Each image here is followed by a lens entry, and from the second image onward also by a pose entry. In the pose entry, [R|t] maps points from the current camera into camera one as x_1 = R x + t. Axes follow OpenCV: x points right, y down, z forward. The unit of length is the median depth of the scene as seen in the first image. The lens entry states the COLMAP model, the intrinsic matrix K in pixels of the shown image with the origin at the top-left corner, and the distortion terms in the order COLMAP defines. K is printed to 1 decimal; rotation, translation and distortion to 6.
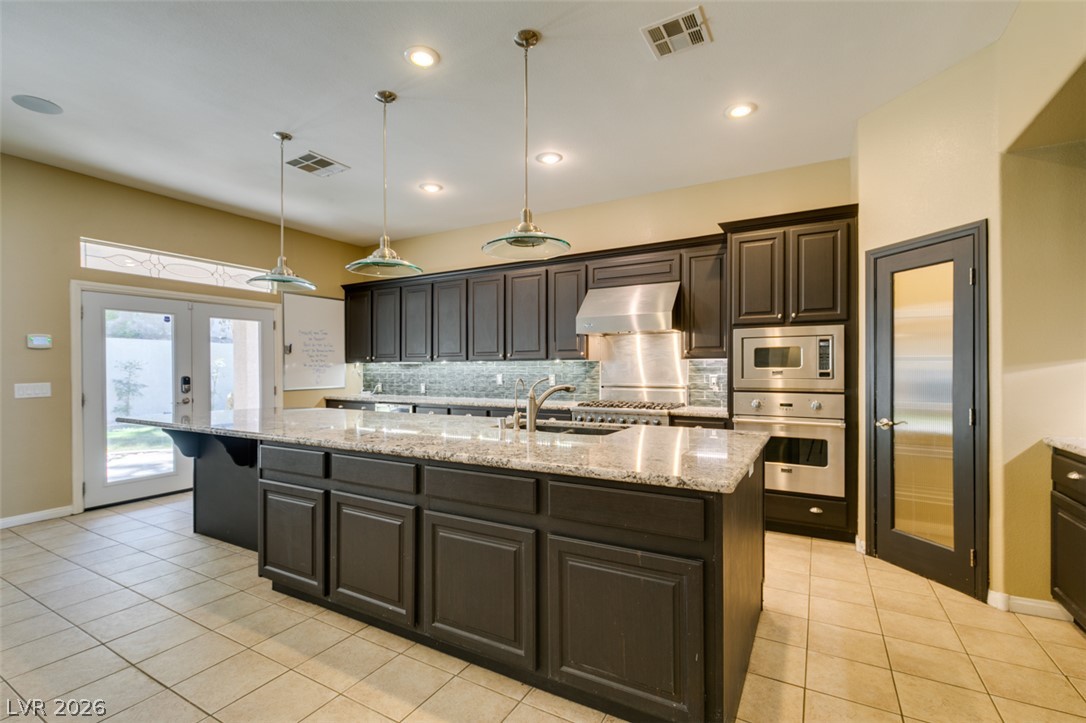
lens RADIAL K [[486.6, 0, 537.5], [0, 486.6, 369.6], [0, 0, 1]] dist [0.001293, 0.000066]
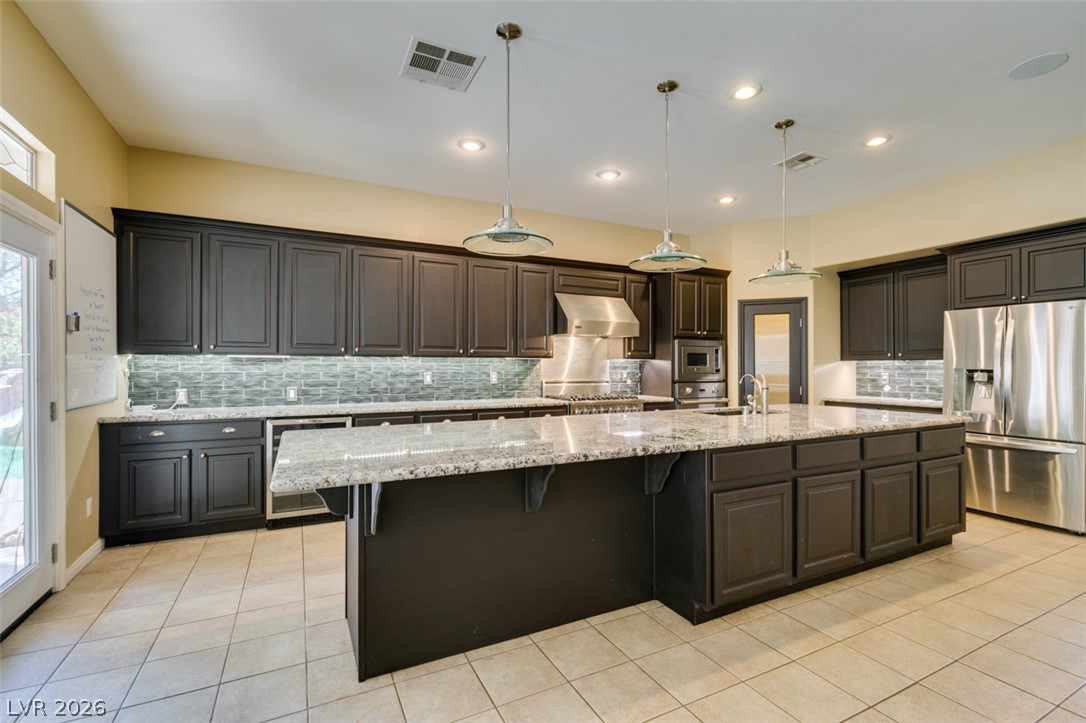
lens RADIAL K [[486.6, 0, 537.9], [0, 486.6, 368.5], [0, 0, 1]] dist [0.001293, 0.000066]
pose [[0.549421, -0.000660, 0.835546, -0.802416], [-0.002296, 0.999995, 0.002300, 0.000455], [-0.835543, -0.003182, 0.549416, 0.435020]]
